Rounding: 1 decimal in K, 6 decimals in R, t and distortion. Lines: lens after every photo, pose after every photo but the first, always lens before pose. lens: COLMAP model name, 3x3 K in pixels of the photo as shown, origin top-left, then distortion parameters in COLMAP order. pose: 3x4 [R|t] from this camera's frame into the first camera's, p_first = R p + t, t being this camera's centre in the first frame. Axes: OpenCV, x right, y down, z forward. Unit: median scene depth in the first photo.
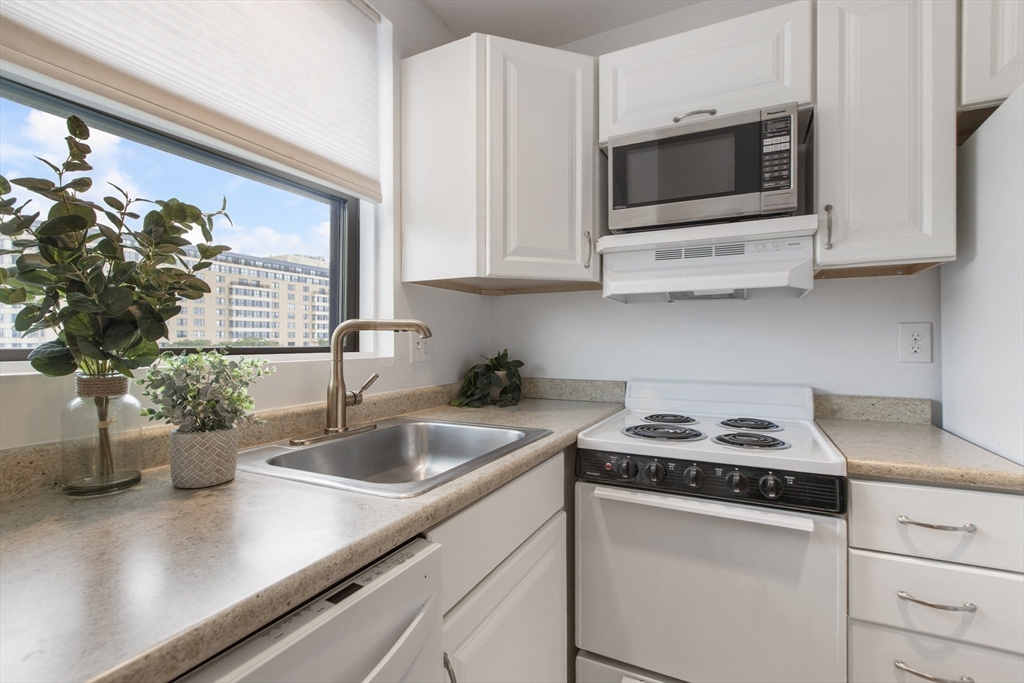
lens RADIAL K [[471.3, 0, 513.2], [0, 471.3, 344.0], [0, 0, 1]] dist [0.004053, -0.000113]
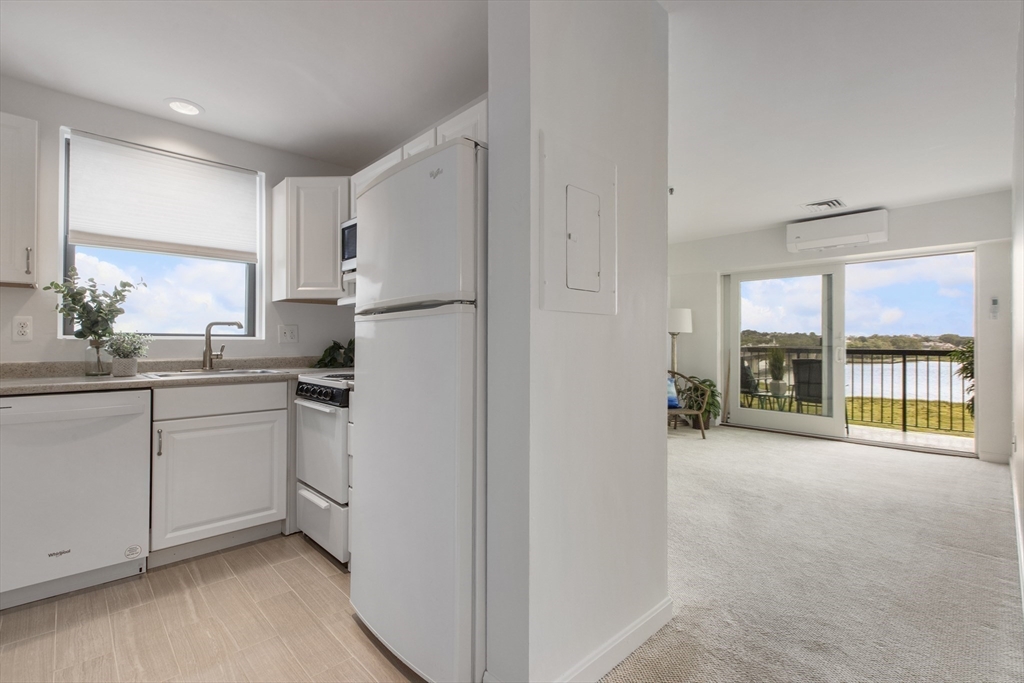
lens RADIAL K [[466.9, 0, 512.0], [0, 466.9, 341.5], [0, 0, 1]] dist [0.002866, -0.000075]
pose [[0.941582, 0.000131, -0.336784, 1.707627], [-0.002645, 0.999972, -0.007006, 0.057794], [0.336773, 0.007488, 0.941556, -0.615648]]
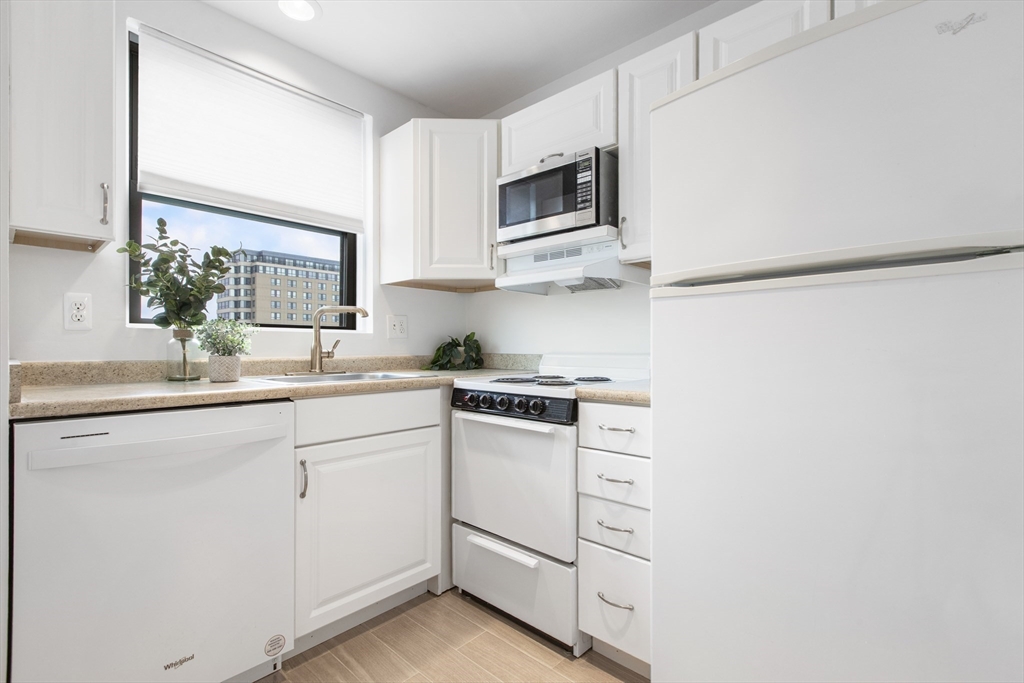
lens RADIAL K [[466.6, 0, 510.1], [0, 466.6, 350.5], [0, 0, 1]] dist [0.002194, 0.000562]
pose [[0.960455, 0.005330, -0.278383, 0.733347], [-0.004623, 0.999984, 0.003195, 0.093401], [0.278396, -0.001782, 0.960465, -0.405993]]
